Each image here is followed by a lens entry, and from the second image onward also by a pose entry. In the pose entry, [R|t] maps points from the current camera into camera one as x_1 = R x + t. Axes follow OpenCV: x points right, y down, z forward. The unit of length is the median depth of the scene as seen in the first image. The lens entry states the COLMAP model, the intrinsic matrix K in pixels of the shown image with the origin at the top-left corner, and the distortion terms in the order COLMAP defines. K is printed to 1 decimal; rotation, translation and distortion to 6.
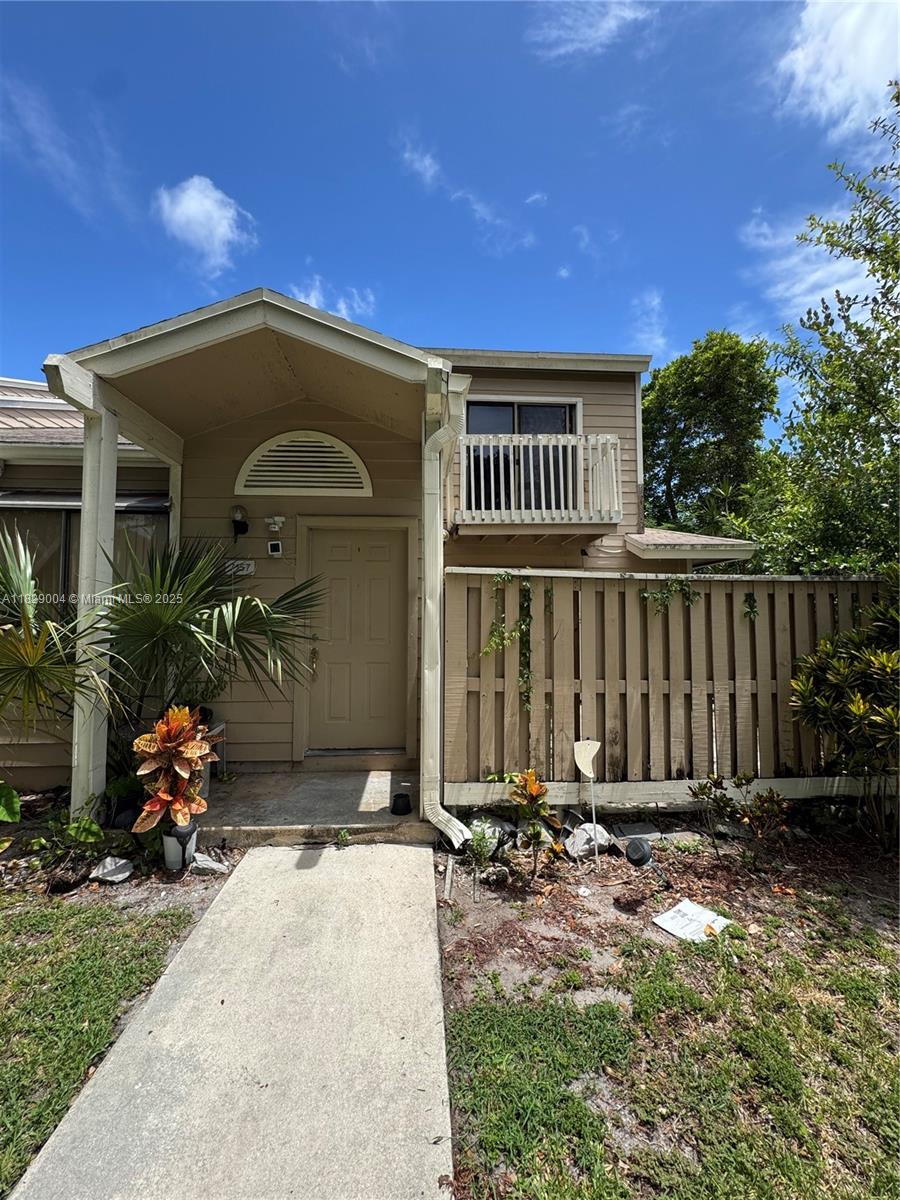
lens RADIAL K [[475.6, 0, 451.7], [0, 475.6, 598.7], [0, 0, 1]] dist [-0.003001, -0.000471]
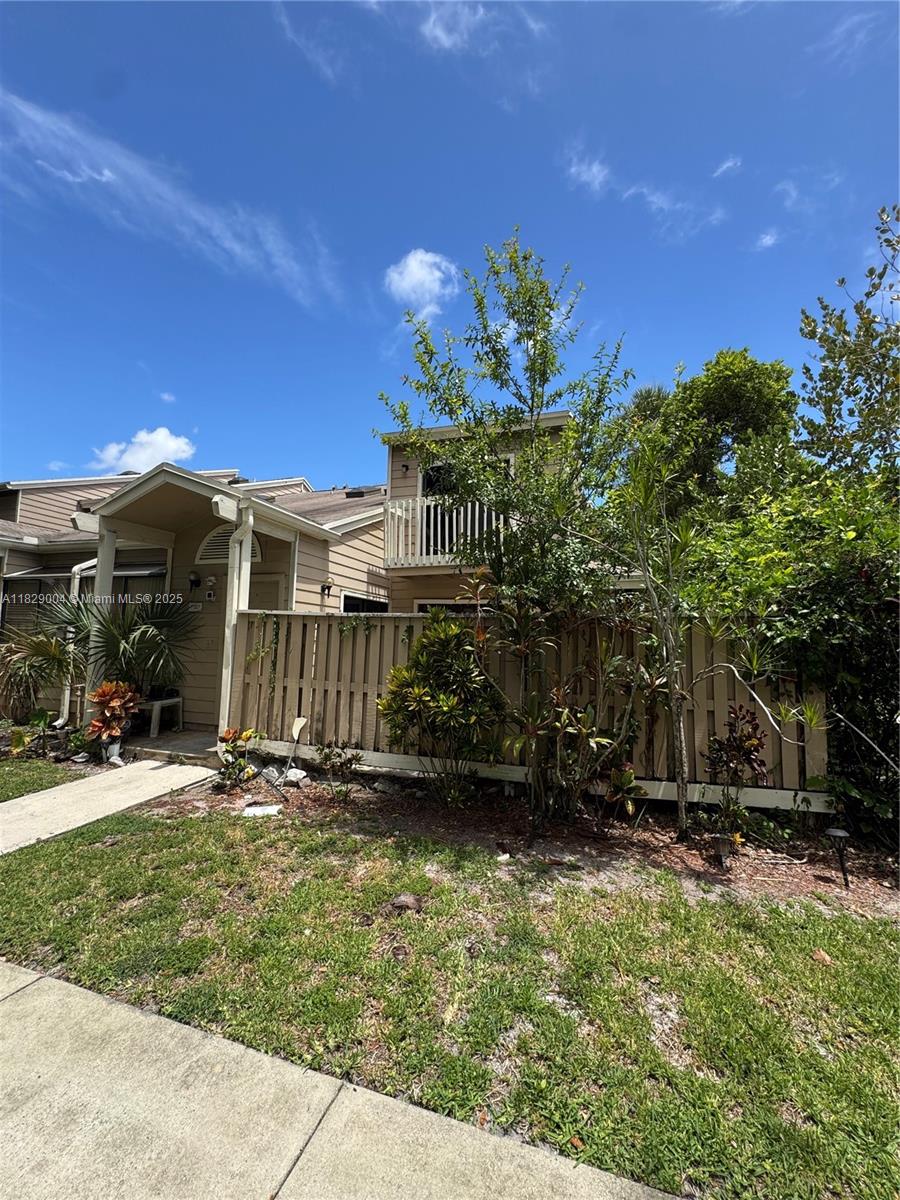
lens RADIAL K [[475.6, 0, 444.2], [0, 475.6, 608.0], [0, 0, 1]] dist [-0.003001, -0.000471]
pose [[0.931588, -0.006879, -0.363450, 1.326386], [-0.000122, 0.999815, -0.019235, -0.041719], [0.363515, 0.017964, 0.931415, -0.328256]]
